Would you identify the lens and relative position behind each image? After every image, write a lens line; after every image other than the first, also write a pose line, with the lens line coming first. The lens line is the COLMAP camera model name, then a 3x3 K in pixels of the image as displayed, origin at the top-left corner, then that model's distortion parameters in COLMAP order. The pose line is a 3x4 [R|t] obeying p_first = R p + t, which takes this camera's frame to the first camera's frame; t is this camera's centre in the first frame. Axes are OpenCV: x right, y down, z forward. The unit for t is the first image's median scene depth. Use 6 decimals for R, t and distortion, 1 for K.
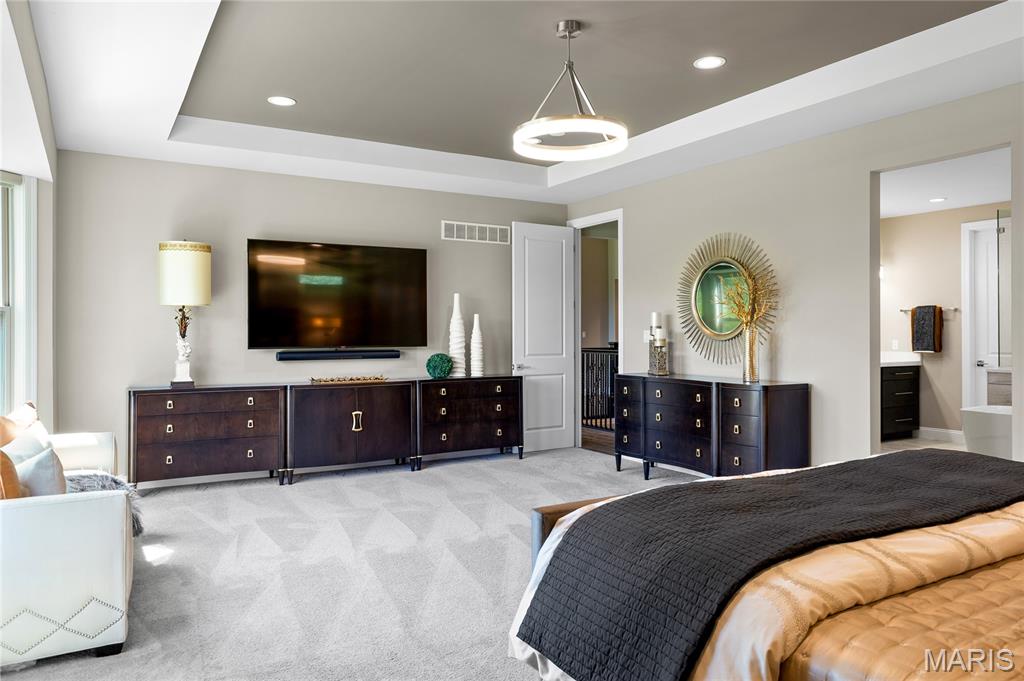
lens RADIAL K [[701.4, 0, 512.7], [0, 701.4, 331.0], [0, 0, 1]] dist [-0.001316, -0.003546]
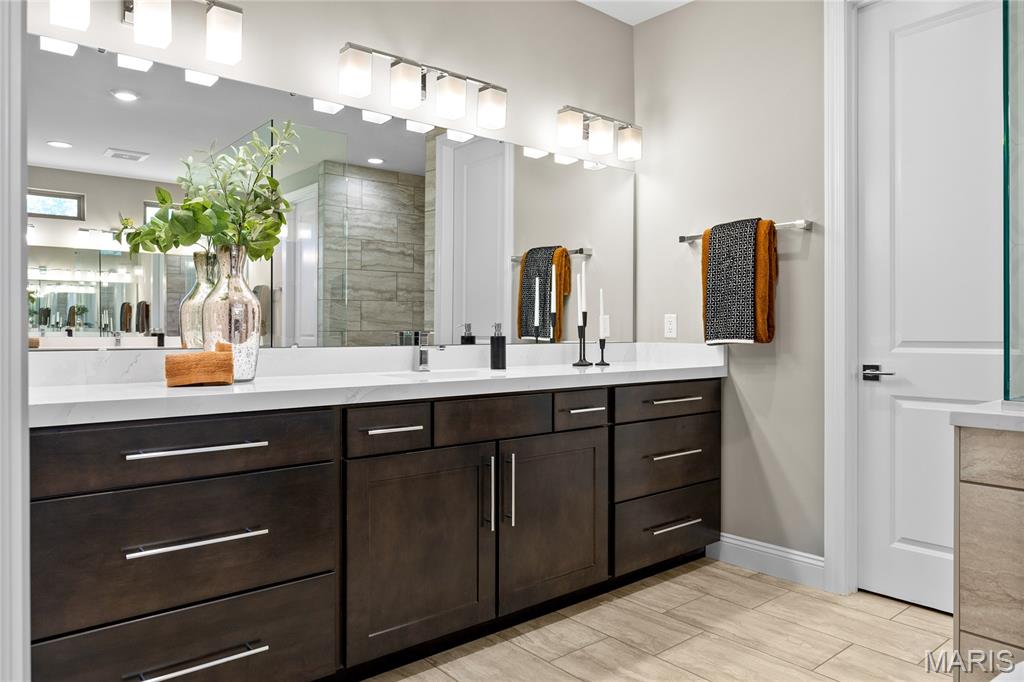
lens RADIAL K [[701.4, 0, 512.7], [0, 701.4, 331.5], [0, 0, 1]] dist [-0.001316, -0.003546]
pose [[0.983482, 0.004145, 0.180956, 0.403688], [-0.004878, 0.999982, 0.003607, 0.023290], [-0.180938, -0.004431, 0.983485, 0.650795]]
